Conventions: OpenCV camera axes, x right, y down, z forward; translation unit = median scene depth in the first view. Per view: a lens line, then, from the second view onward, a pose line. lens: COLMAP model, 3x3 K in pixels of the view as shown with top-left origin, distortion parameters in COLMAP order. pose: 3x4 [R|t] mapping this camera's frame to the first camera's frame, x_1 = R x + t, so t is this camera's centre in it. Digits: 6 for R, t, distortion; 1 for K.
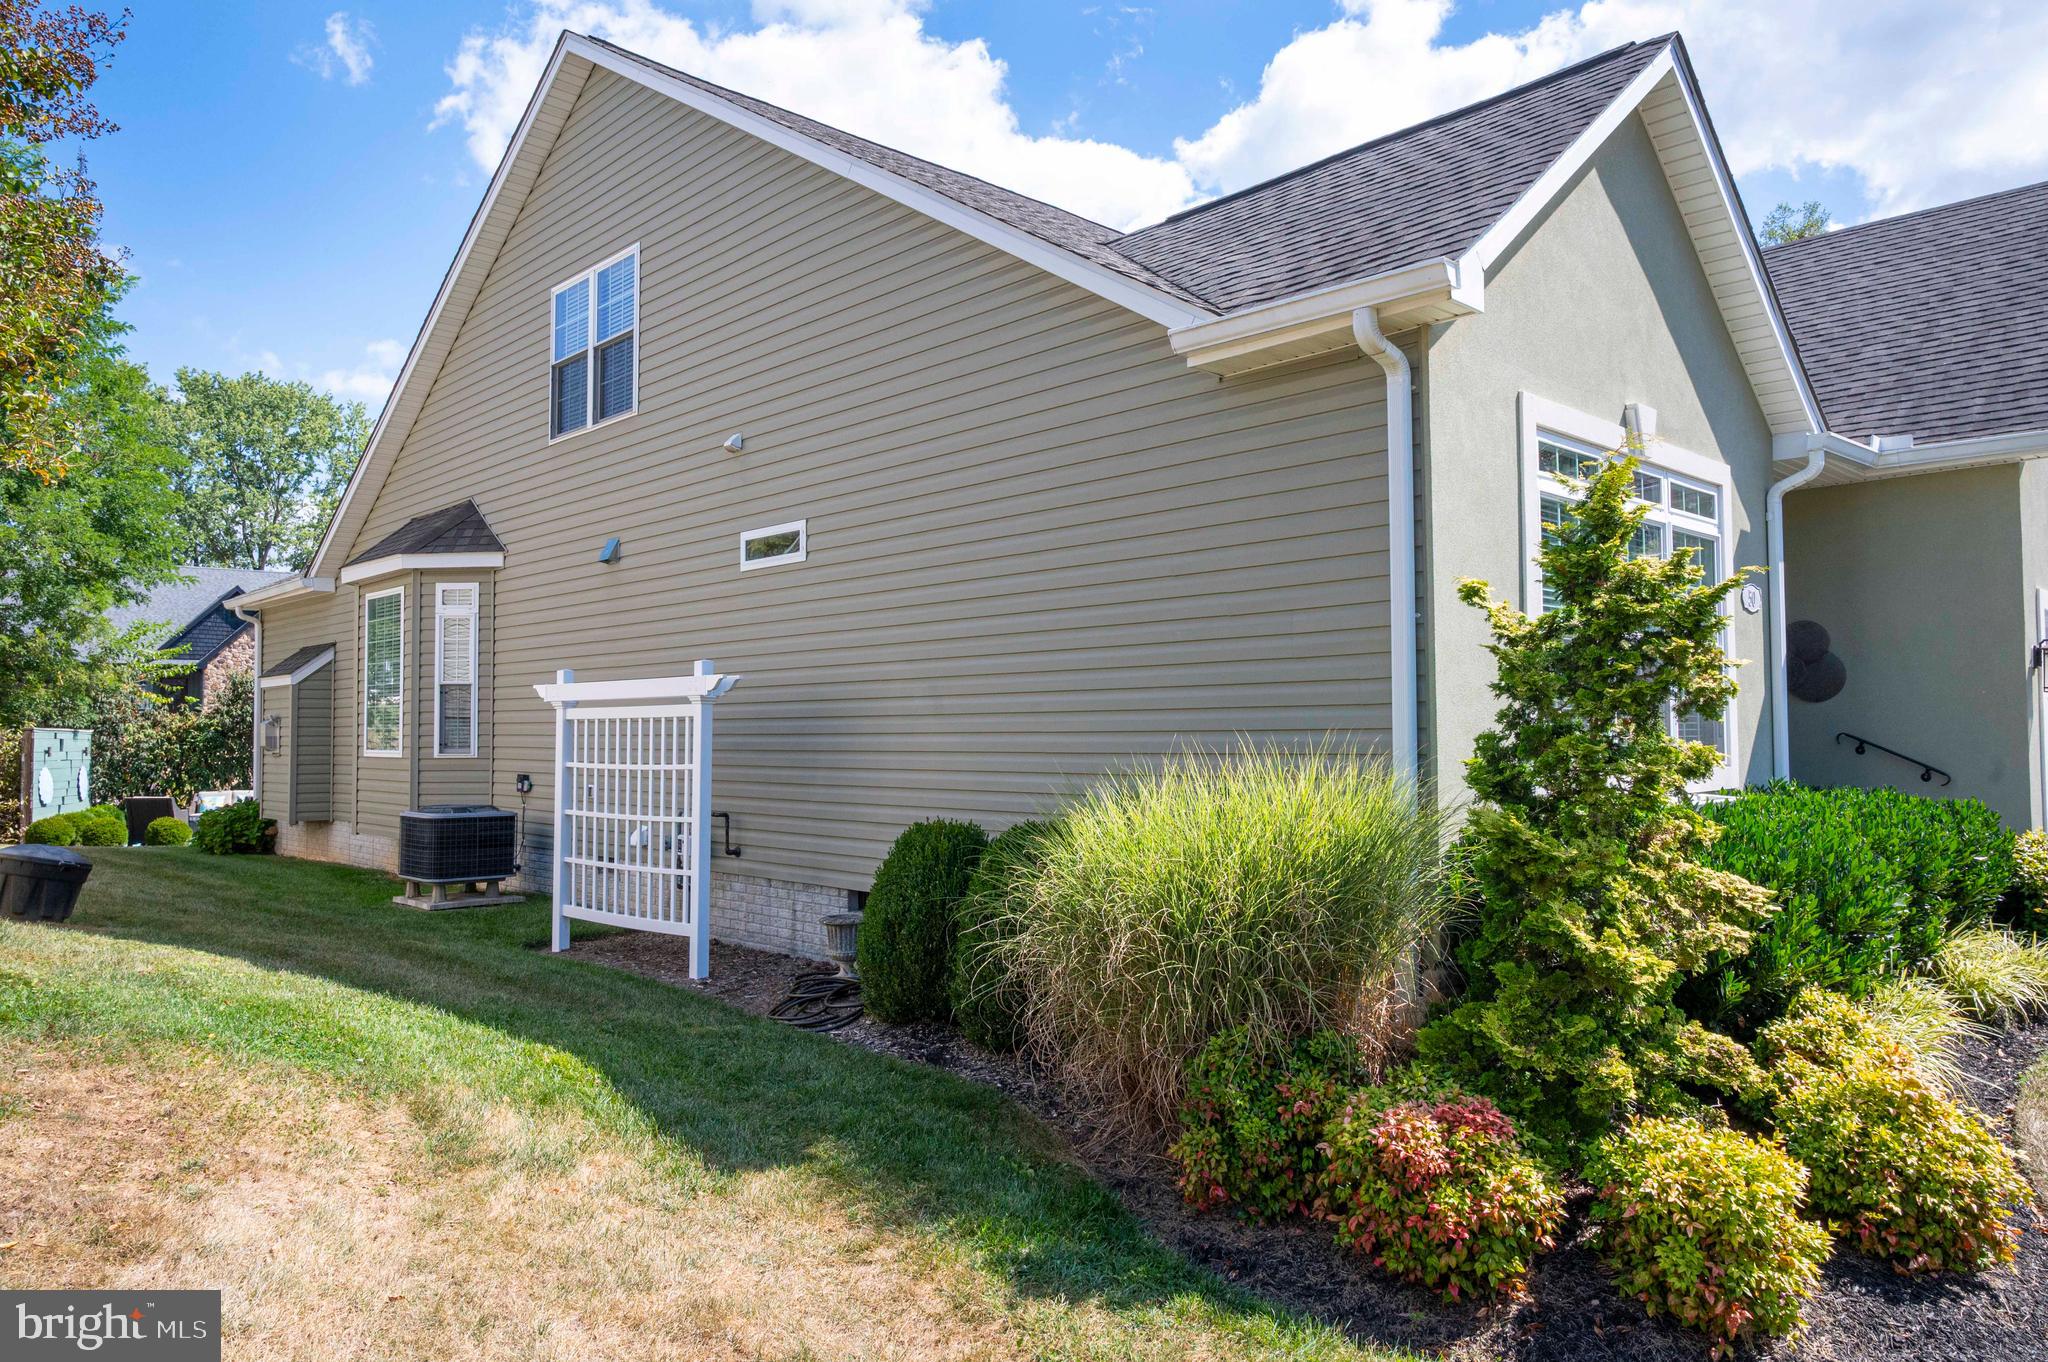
lens RADIAL K [[1367.8, 0, 1017.7], [0, 1367.8, 674.9], [0, 0, 1]] dist [-0.006714, 0.002526]
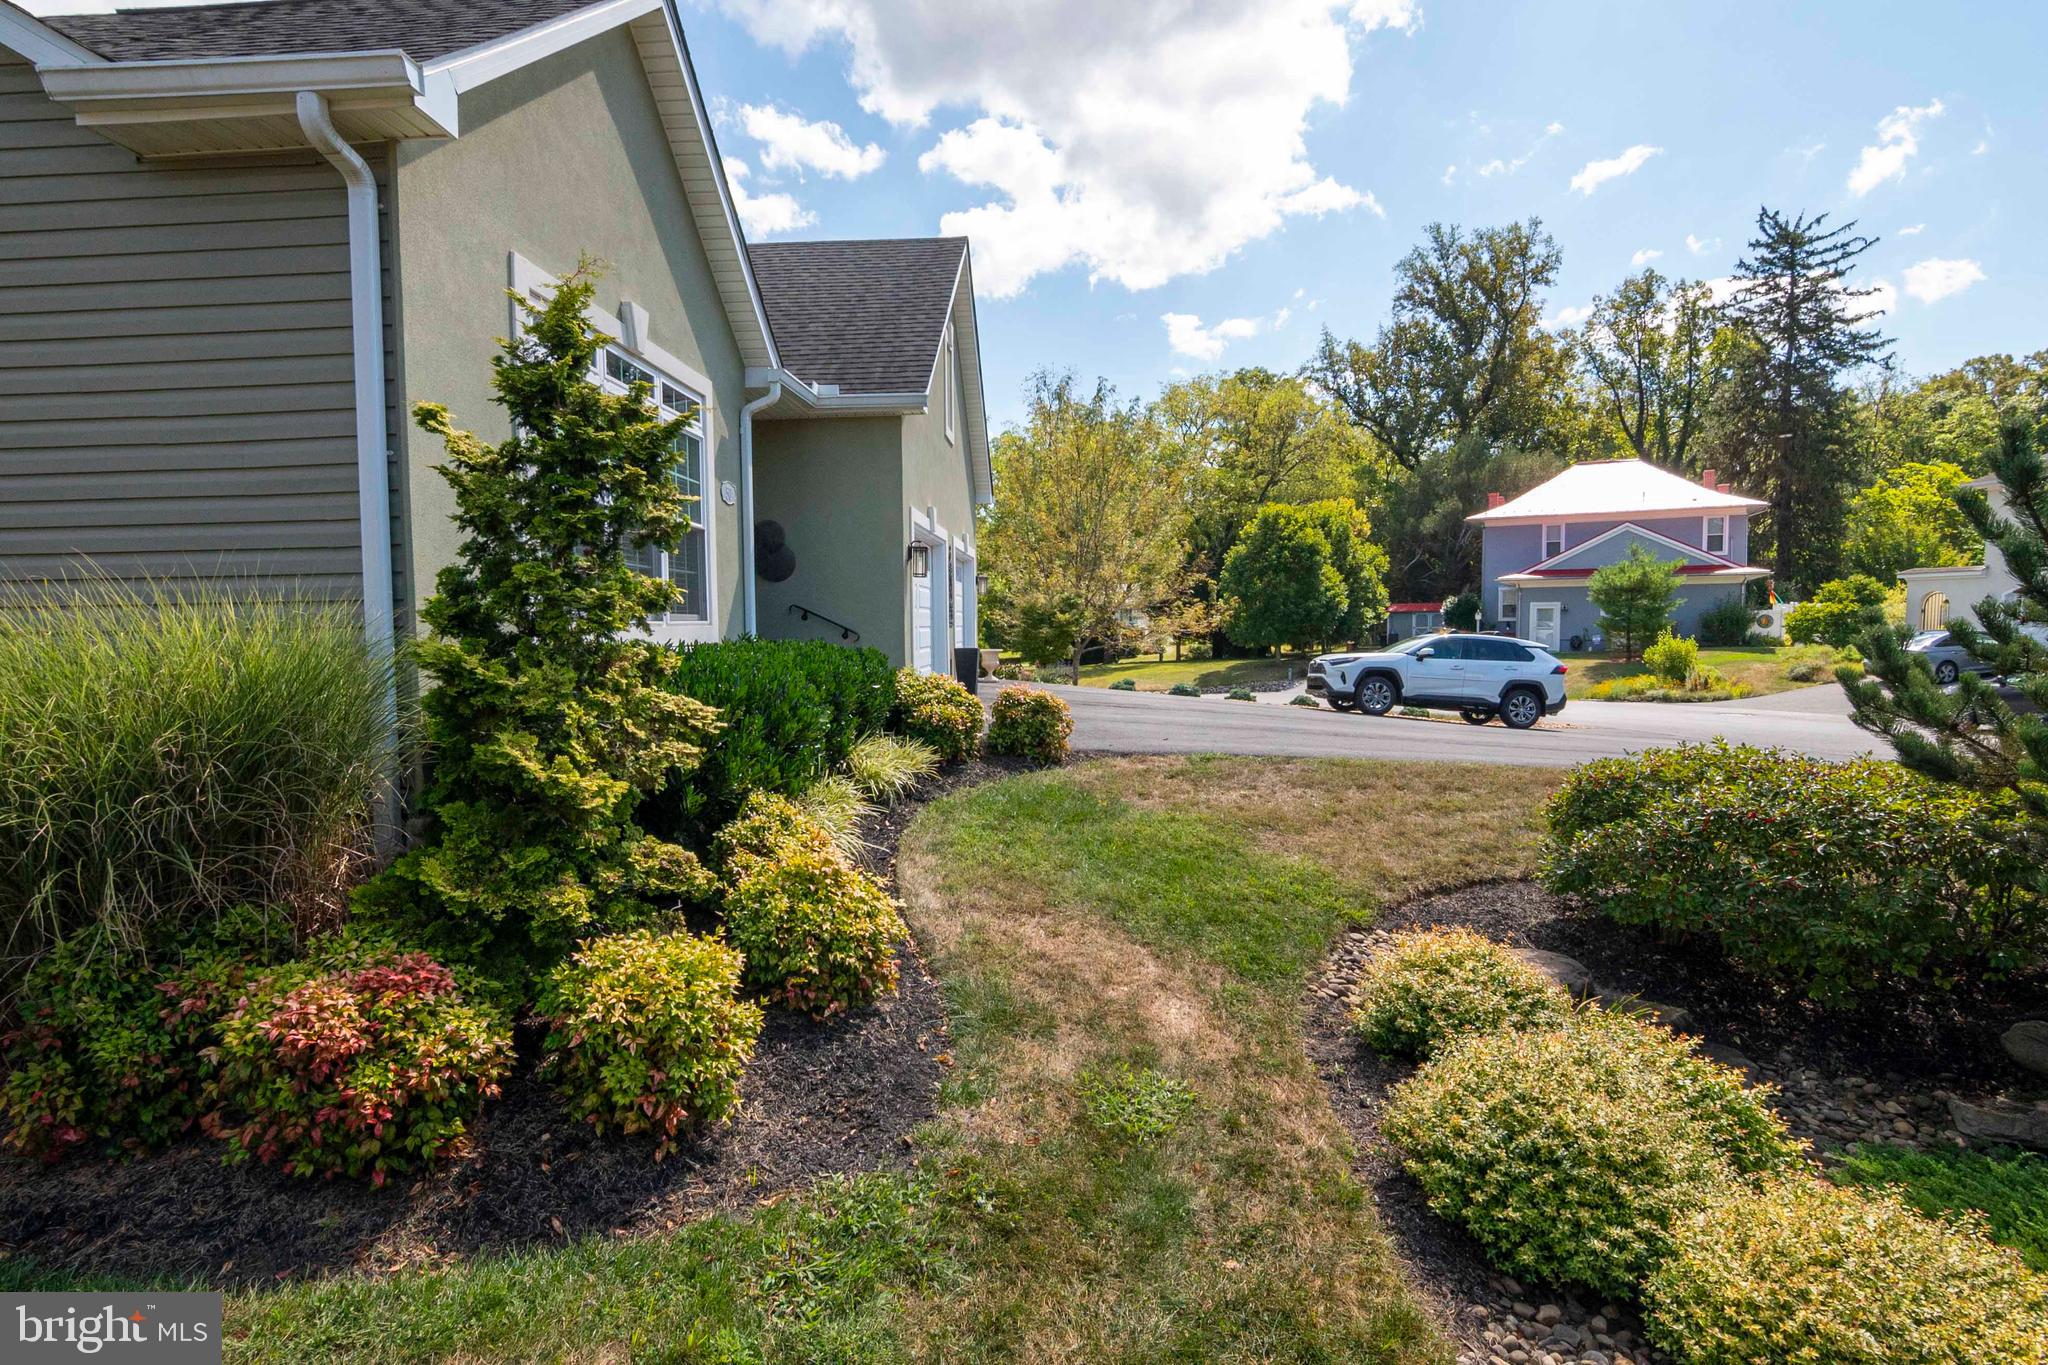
lens RADIAL K [[1008.2, 0, 1016.9], [0, 1008.2, 688.3], [0, 0, 1]] dist [-0.036413, 0.009942]
pose [[0.730637, -0.046208, 0.681201, 0.167109], [-0.022321, 0.995557, 0.091473, 0.058440], [-0.682401, -0.082038, 0.726360, 0.235636]]
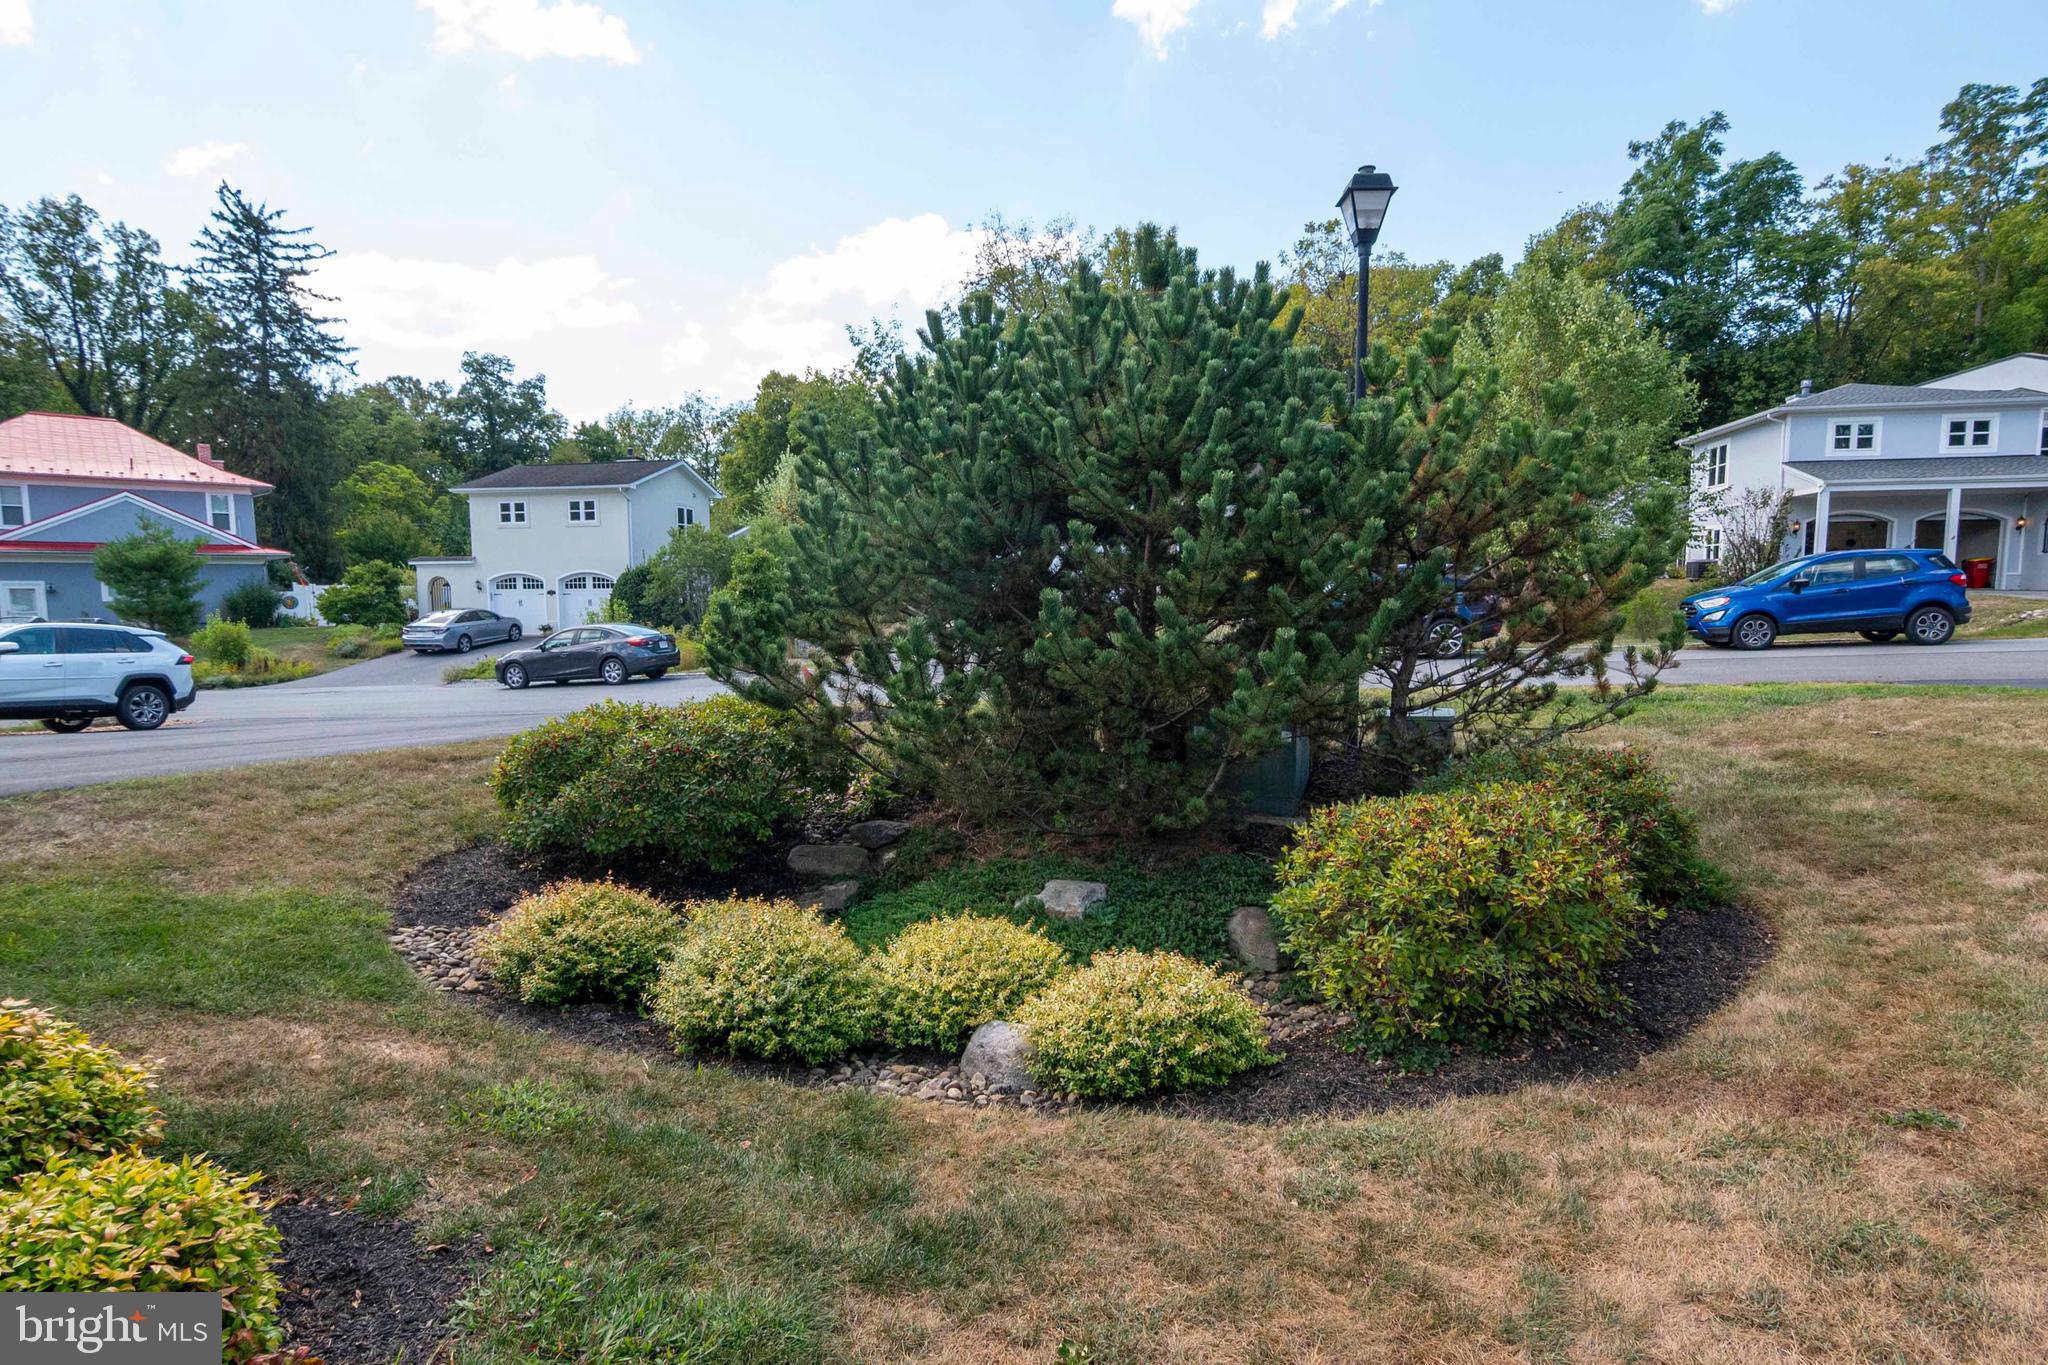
lens RADIAL K [[1008.2, 0, 1022.1], [0, 1008.2, 685.5], [0, 0, 1]] dist [-0.036413, 0.009942]
pose [[-0.496856, -0.073836, 0.864686, -0.040170], [-0.027779, 0.997217, 0.069191, 0.065327], [-0.867388, 0.010358, -0.497524, 0.712493]]
